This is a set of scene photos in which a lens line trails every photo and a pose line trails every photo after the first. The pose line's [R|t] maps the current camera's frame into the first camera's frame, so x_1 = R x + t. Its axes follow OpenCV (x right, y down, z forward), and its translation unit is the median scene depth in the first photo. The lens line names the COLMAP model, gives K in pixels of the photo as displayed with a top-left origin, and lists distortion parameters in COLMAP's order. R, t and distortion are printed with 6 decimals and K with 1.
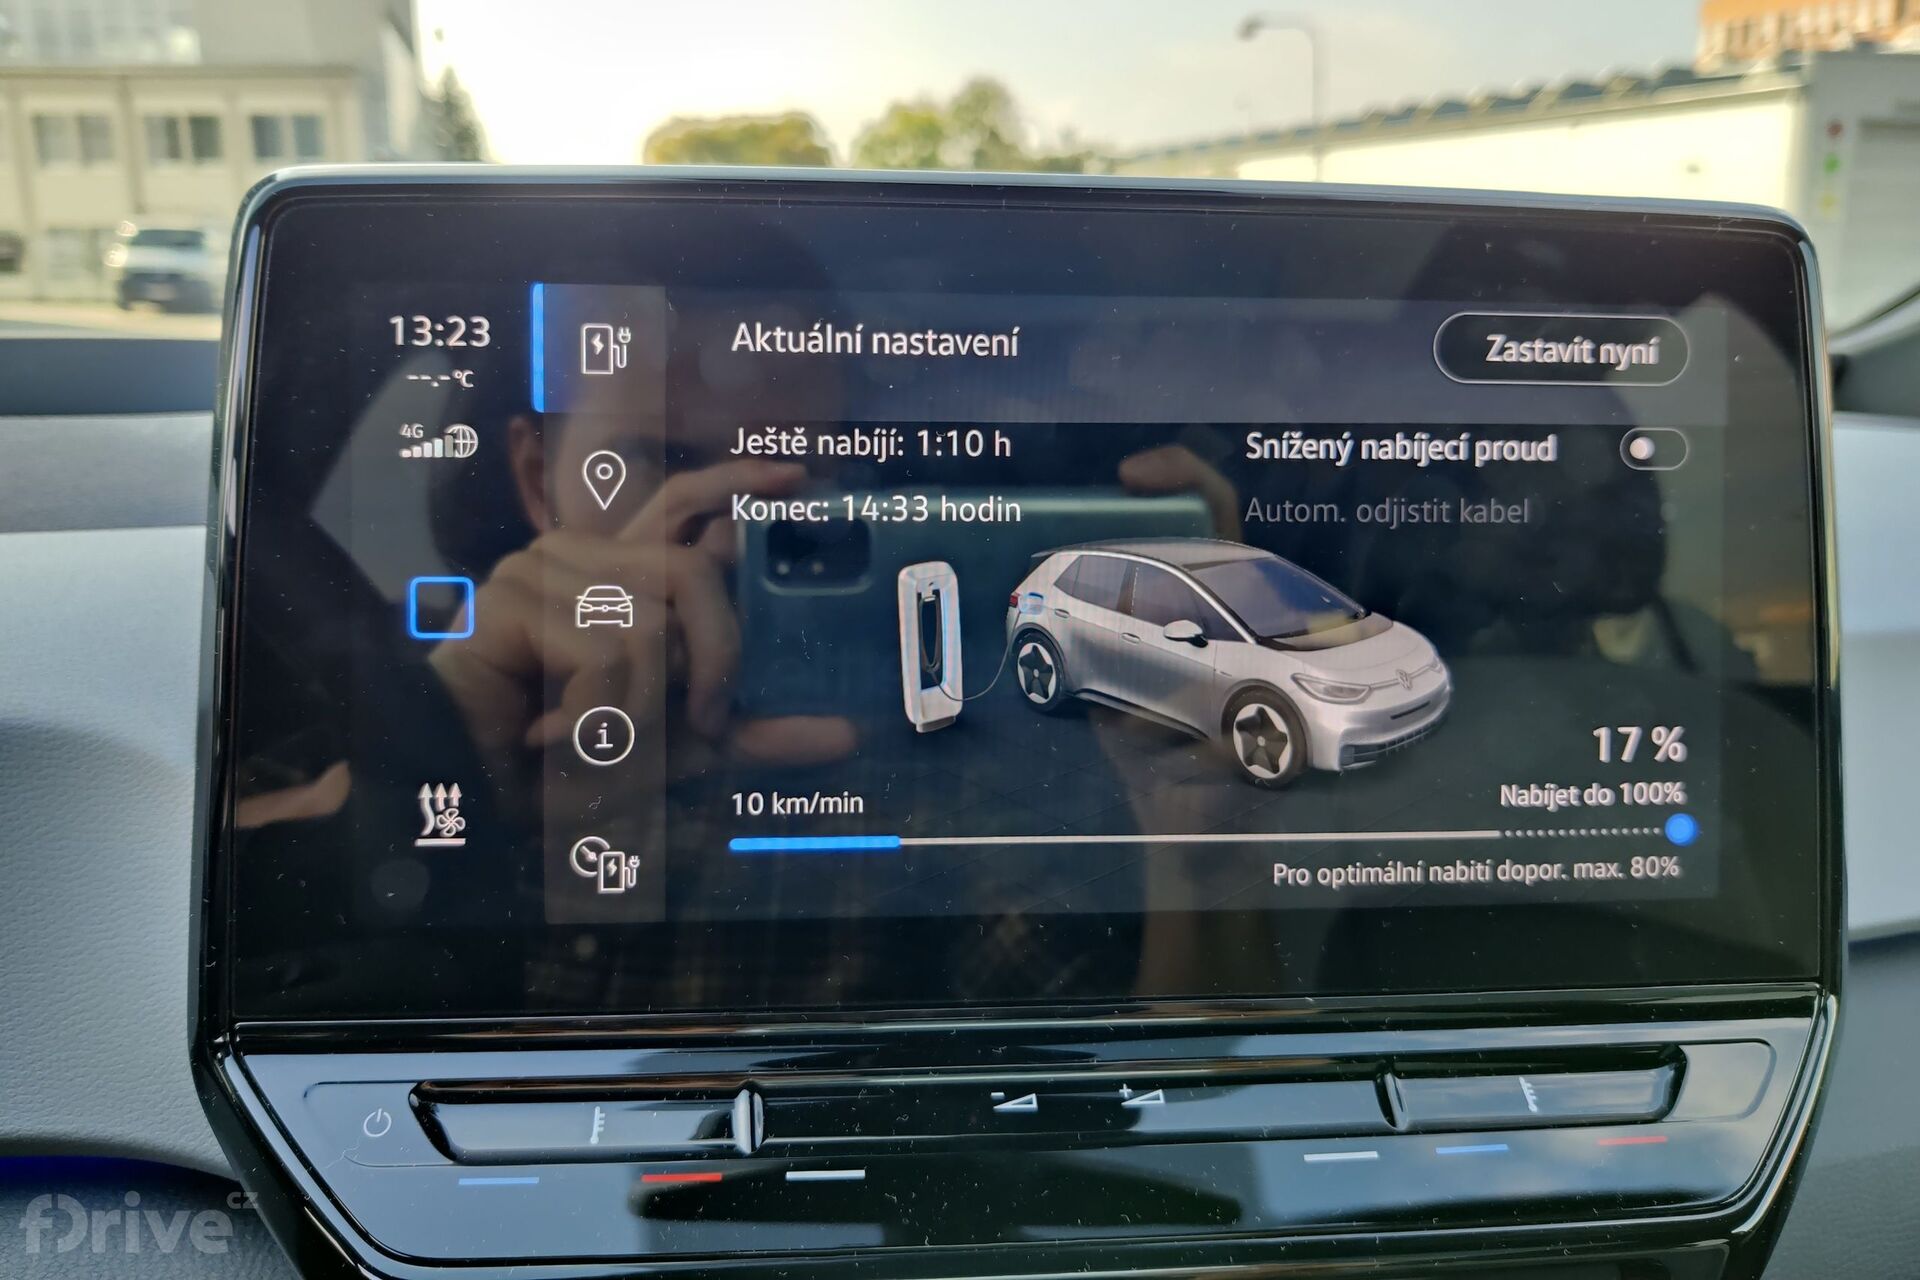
lens RADIAL K [[1550.0, 0, 934.9], [0, 1550.0, 601.0], [0, 0, 1]] dist [0.027260, -0.069655]
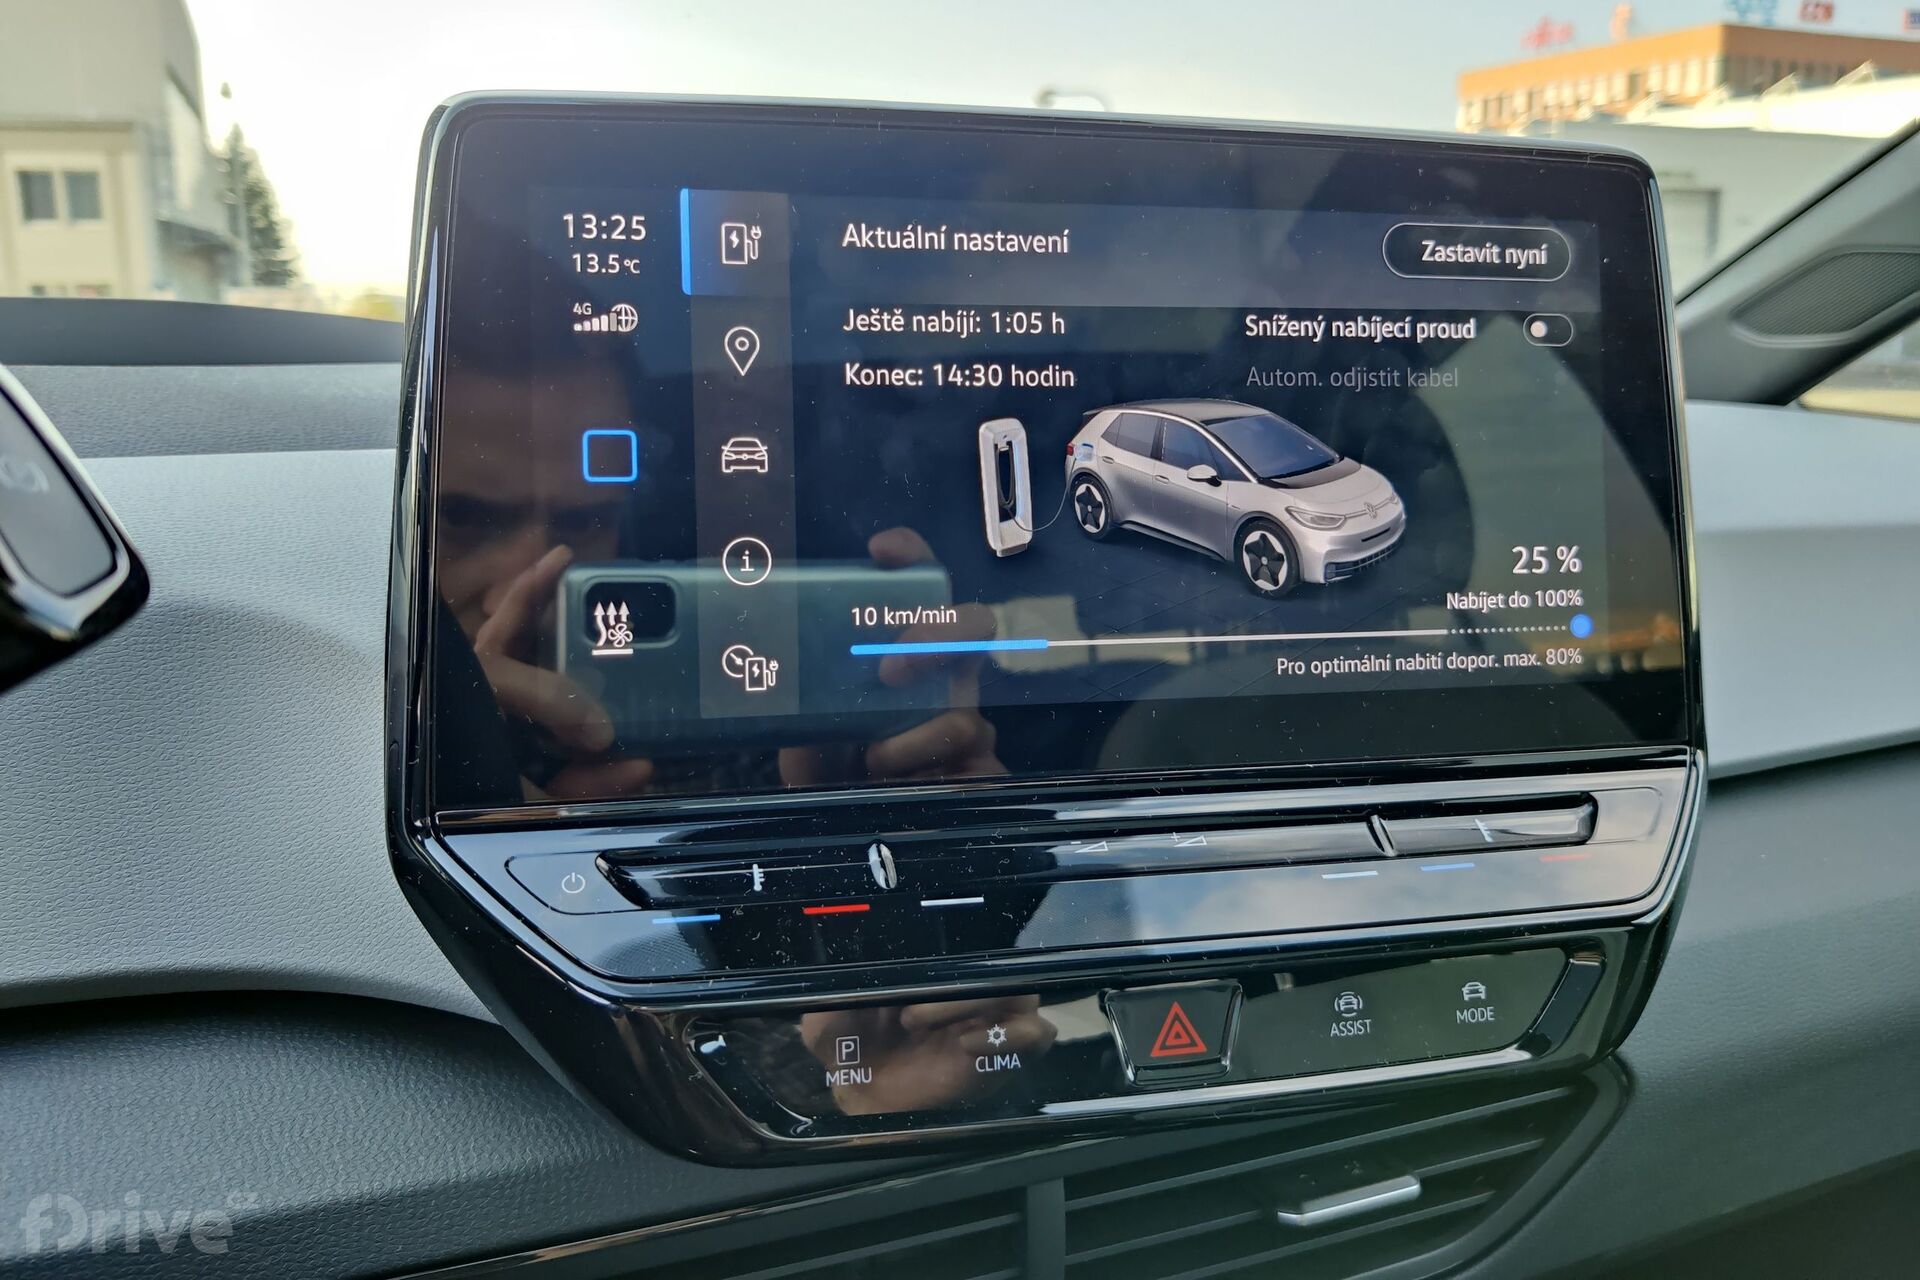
lens RADIAL K [[1528.1, 0, 961.9], [0, 1528.1, 580.7], [0, 0, 1]] dist [0.073911, -0.155502]
pose [[0.990740, -0.026215, 0.133215, -0.200080], [0.032438, 0.998471, -0.044757, 0.155999], [-0.131838, 0.048664, 0.990076, -0.196213]]
